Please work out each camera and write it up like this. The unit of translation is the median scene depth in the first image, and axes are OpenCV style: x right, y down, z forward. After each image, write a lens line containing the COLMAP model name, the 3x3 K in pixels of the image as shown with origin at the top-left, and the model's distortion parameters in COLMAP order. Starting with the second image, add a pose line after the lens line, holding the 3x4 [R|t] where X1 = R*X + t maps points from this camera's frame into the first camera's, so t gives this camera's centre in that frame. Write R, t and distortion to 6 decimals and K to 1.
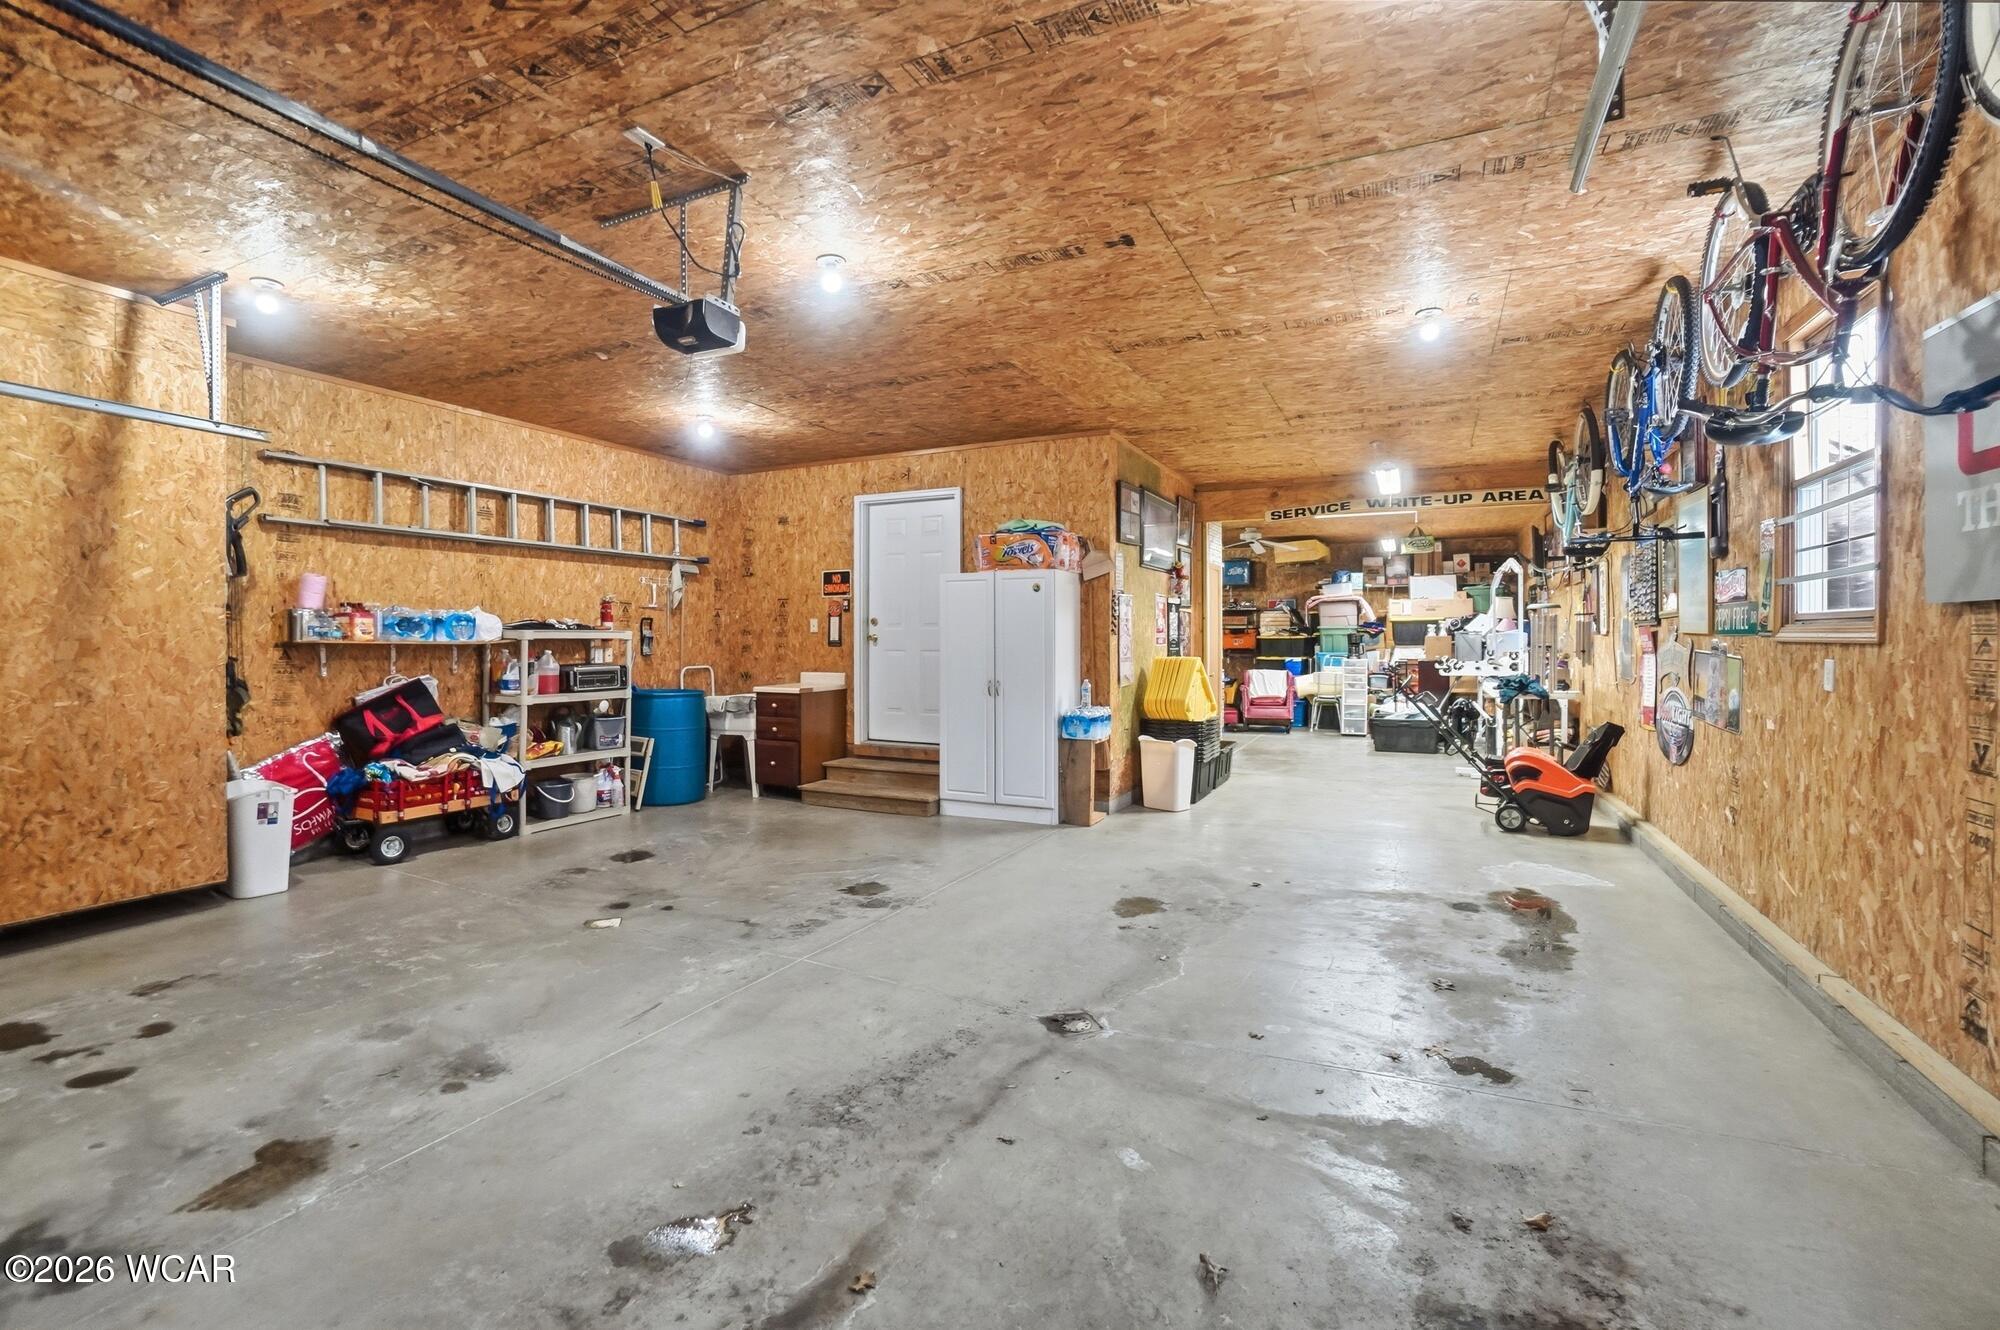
lens RADIAL K [[897.9, 0, 987.0], [0, 897.9, 655.8], [0, 0, 1]] dist [-0.060301, 0.029342]
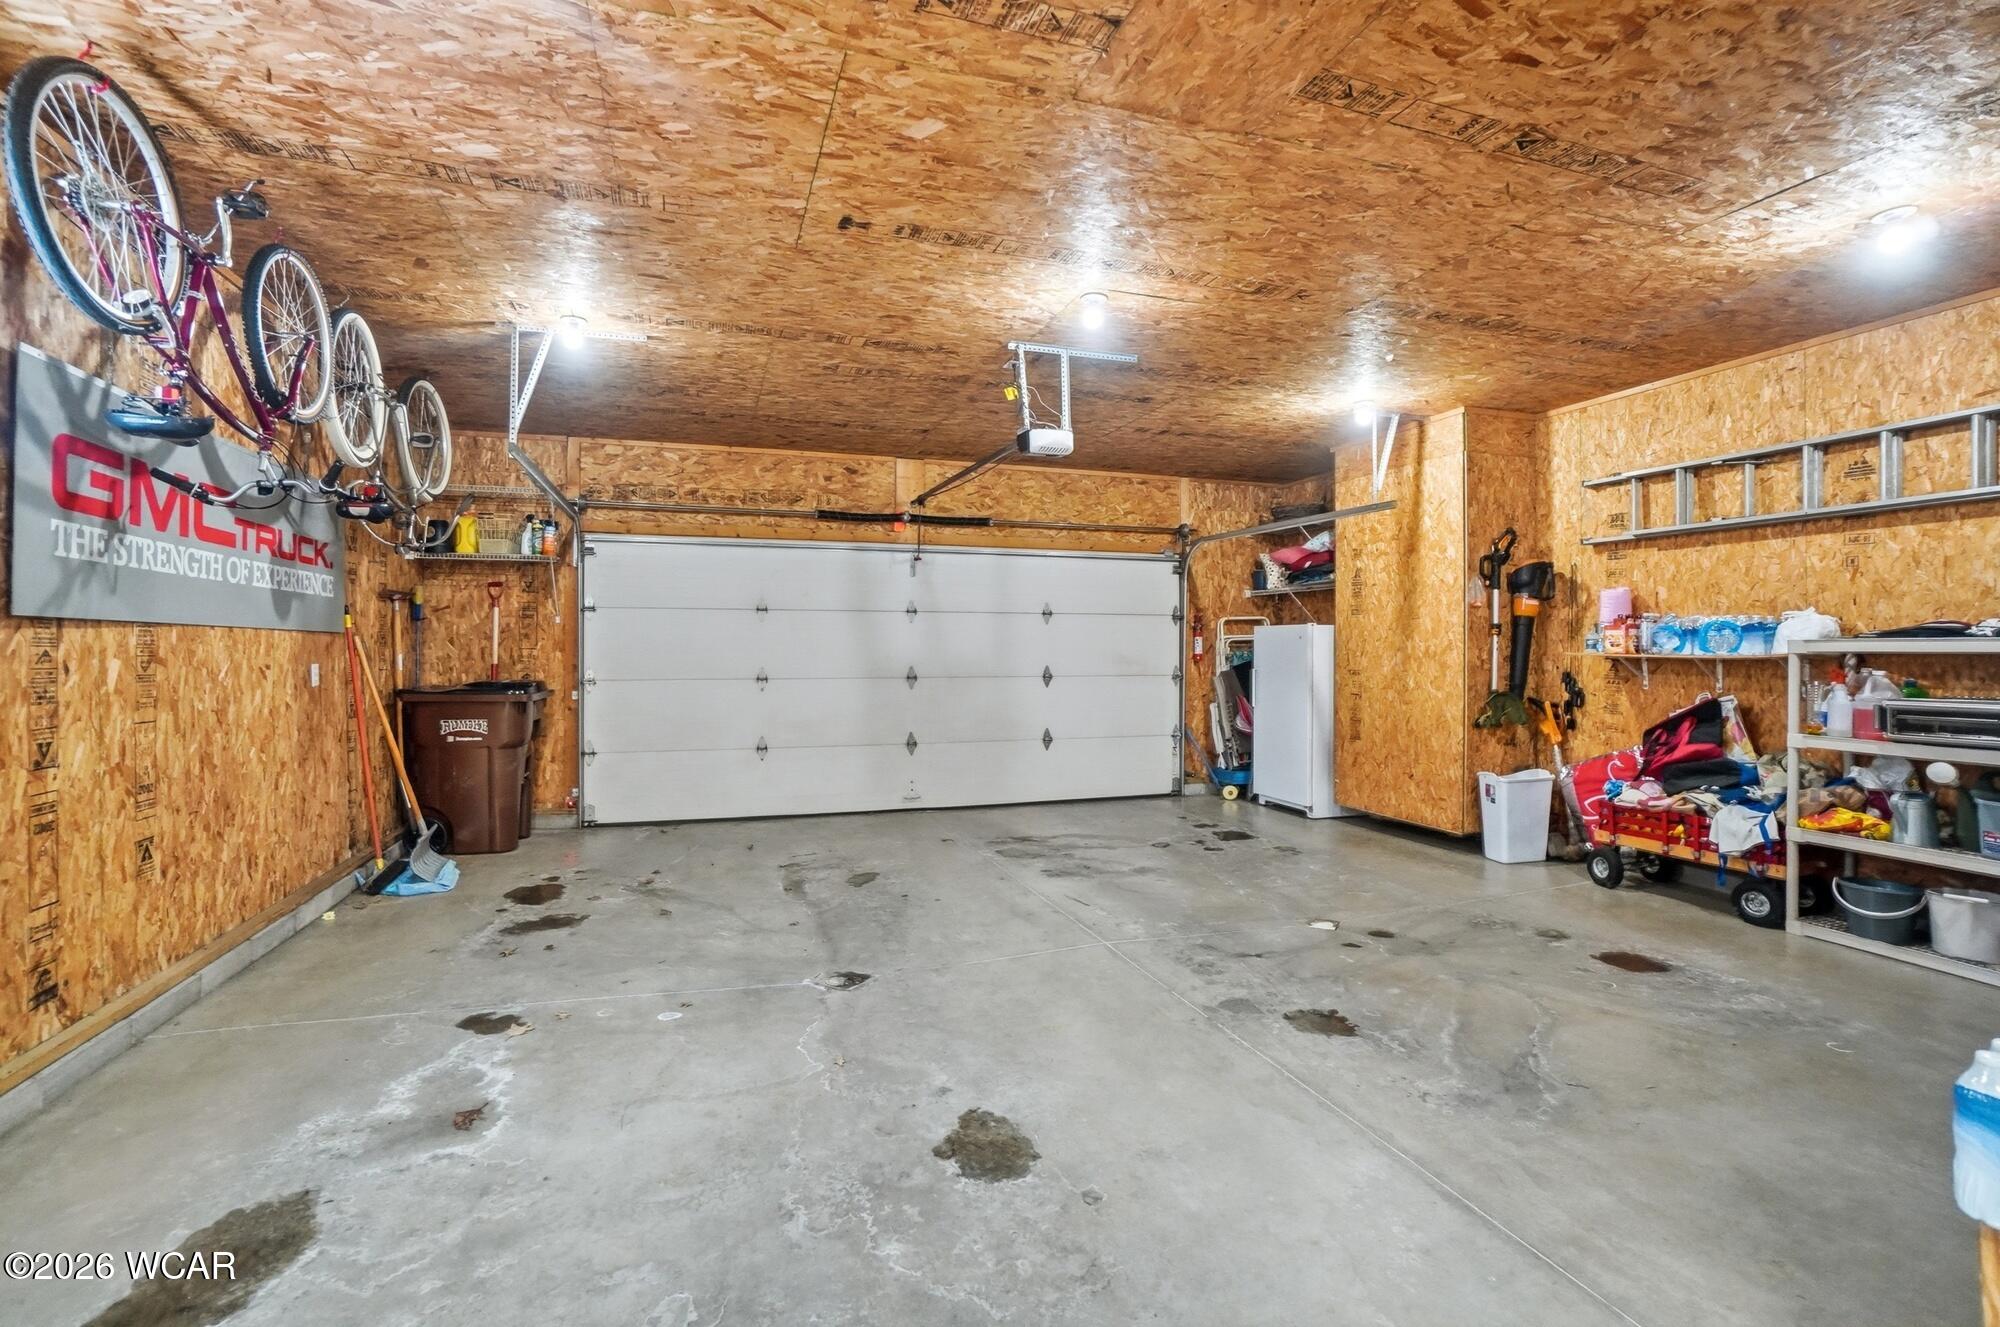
lens RADIAL K [[897.9, 0, 987.0], [0, 897.9, 654.3], [0, 0, 1]] dist [-0.060301, 0.029342]
pose [[-0.716624, 0.003631, -0.697451, 0.562640], [-0.015234, 0.999666, 0.020857, -0.030245], [0.697294, 0.025571, -0.716329, 1.426006]]
